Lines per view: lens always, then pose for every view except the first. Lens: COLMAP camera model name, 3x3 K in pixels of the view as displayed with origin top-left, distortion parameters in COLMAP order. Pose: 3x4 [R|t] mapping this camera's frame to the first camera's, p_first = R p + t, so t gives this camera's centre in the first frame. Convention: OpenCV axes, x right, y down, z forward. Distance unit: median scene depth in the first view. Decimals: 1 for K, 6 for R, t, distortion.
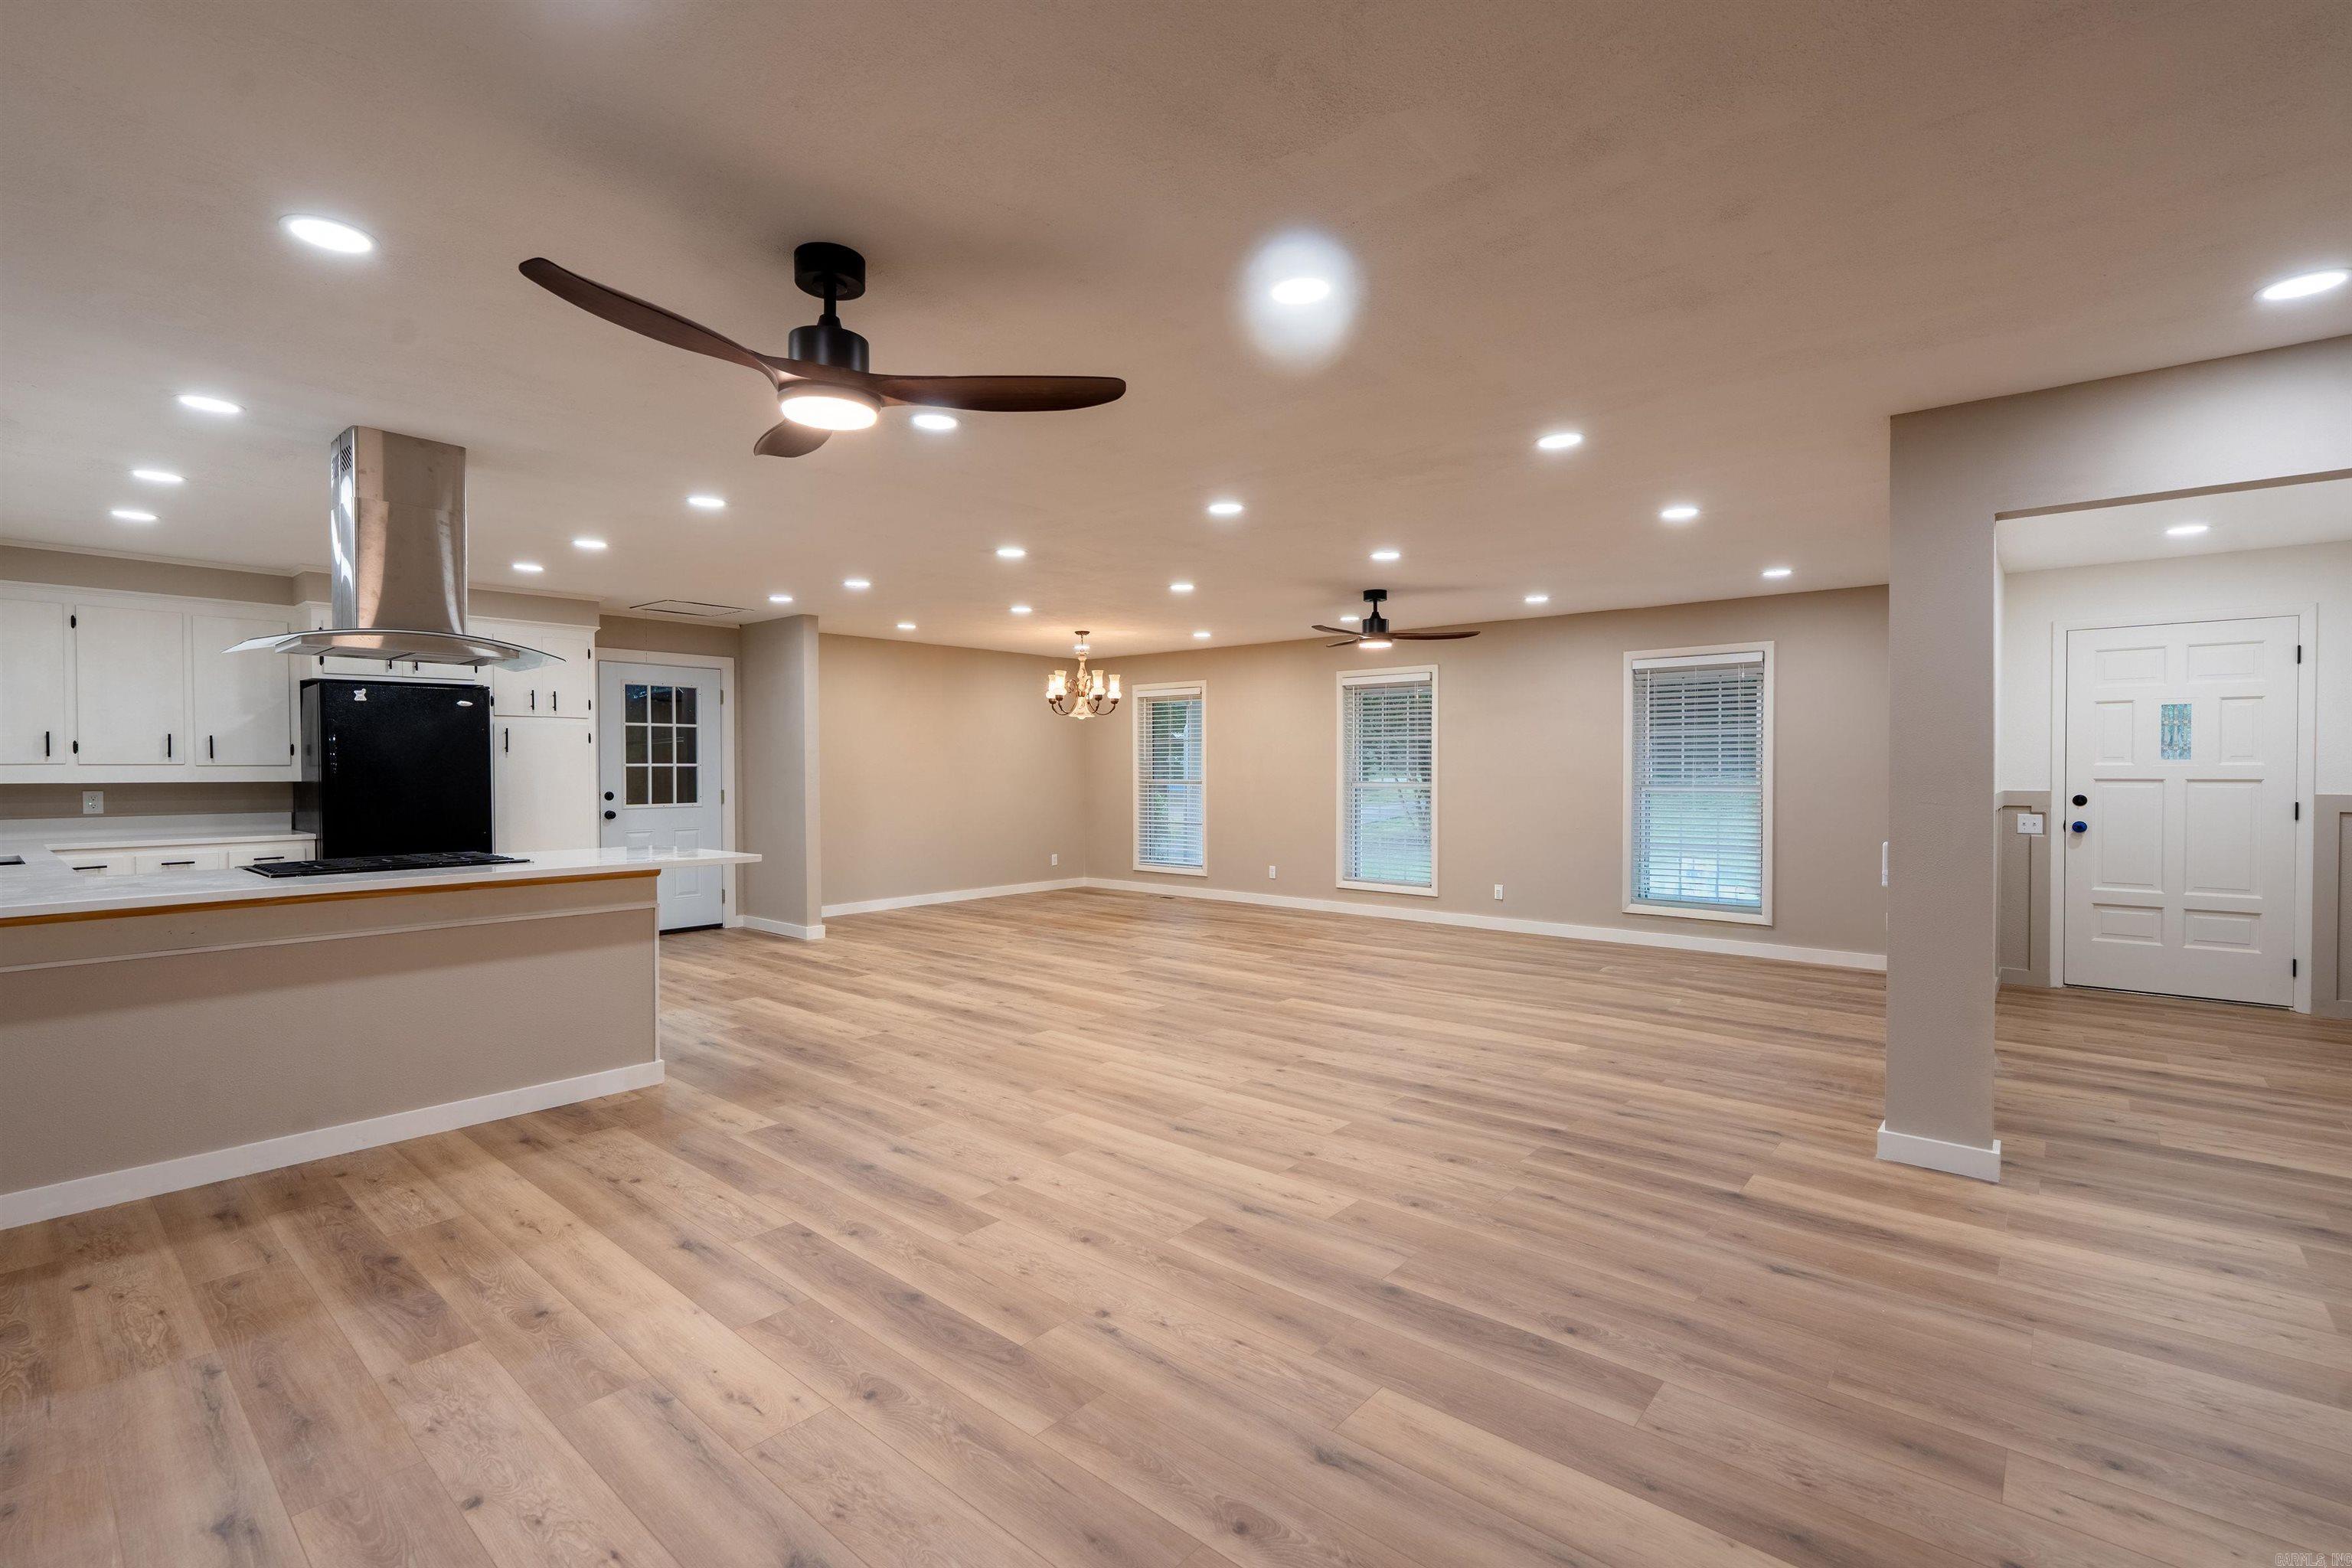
lens RADIAL K [[1053.6, 0, 1178.0], [0, 1053.6, 784.3], [0, 0, 1]] dist [-0.007523, 0.002966]
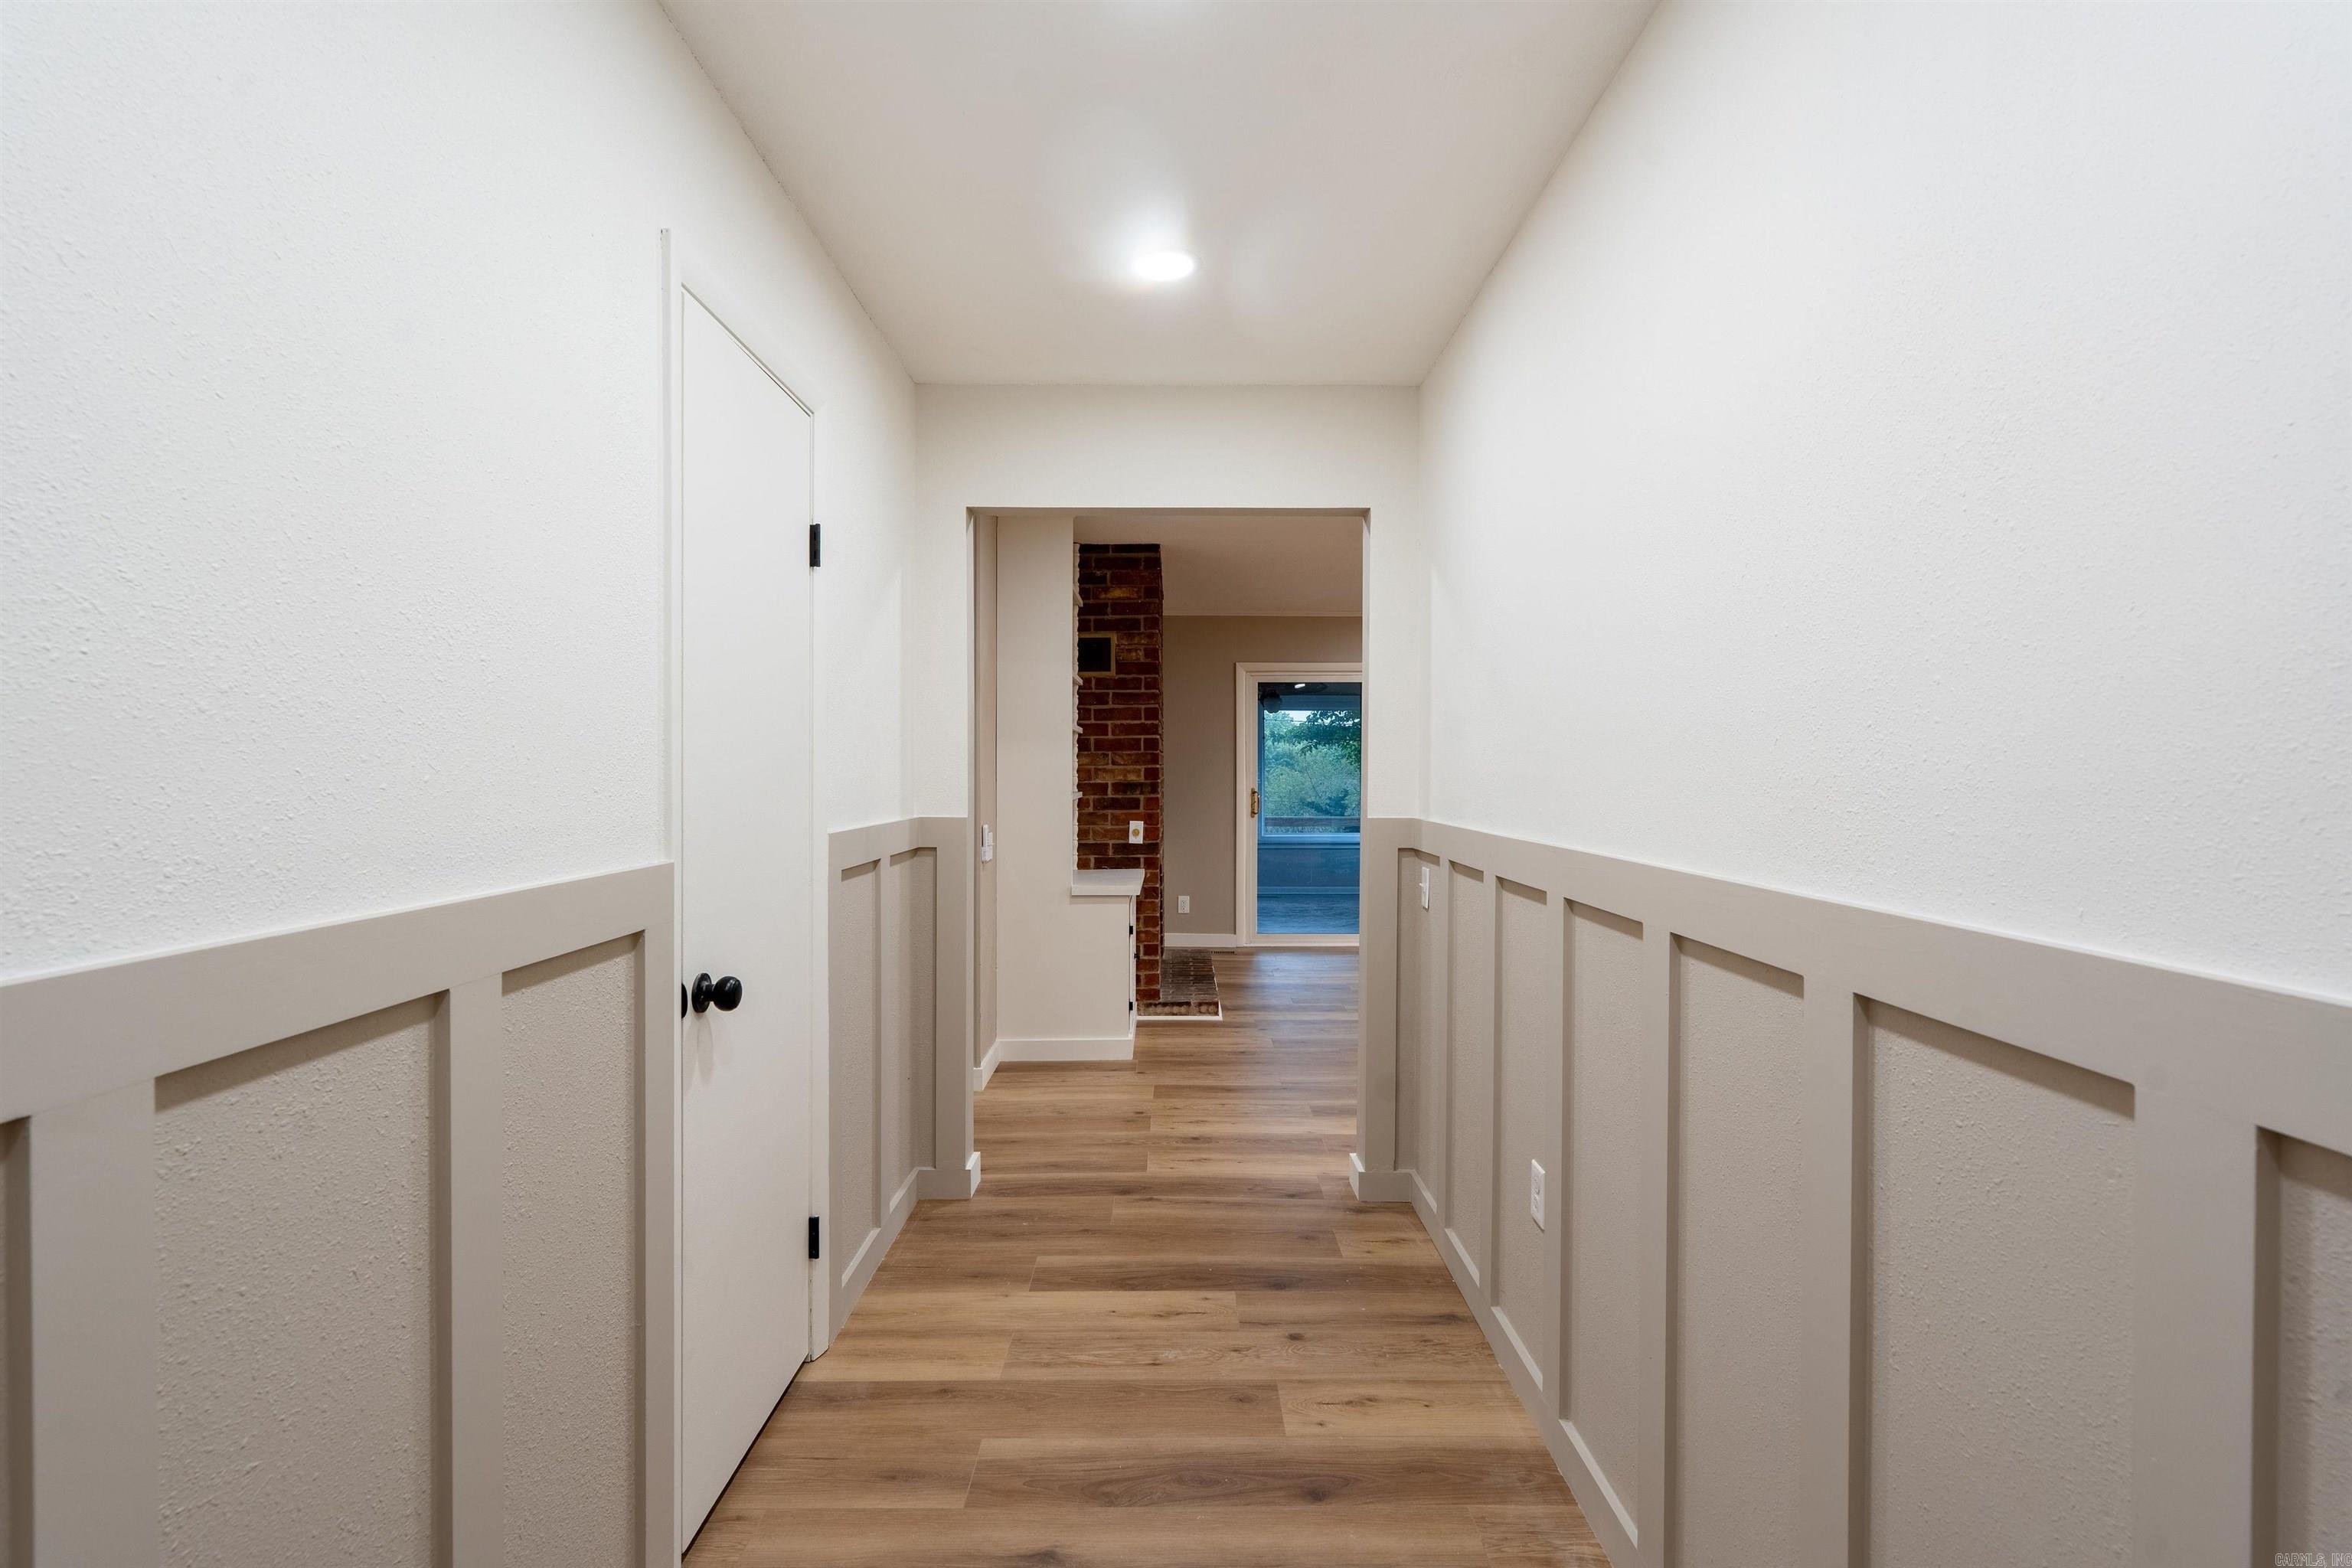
lens RADIAL K [[1095.3, 0, 1178.7], [0, 1095.3, 779.6], [0, 0, 1]] dist [-0.004321, 0.000542]
pose [[-0.757137, 0.006575, -0.653224, 0.915501], [-0.011619, 0.999656, 0.023530, -0.017799], [0.653153, 0.025405, -0.756799, 0.965751]]
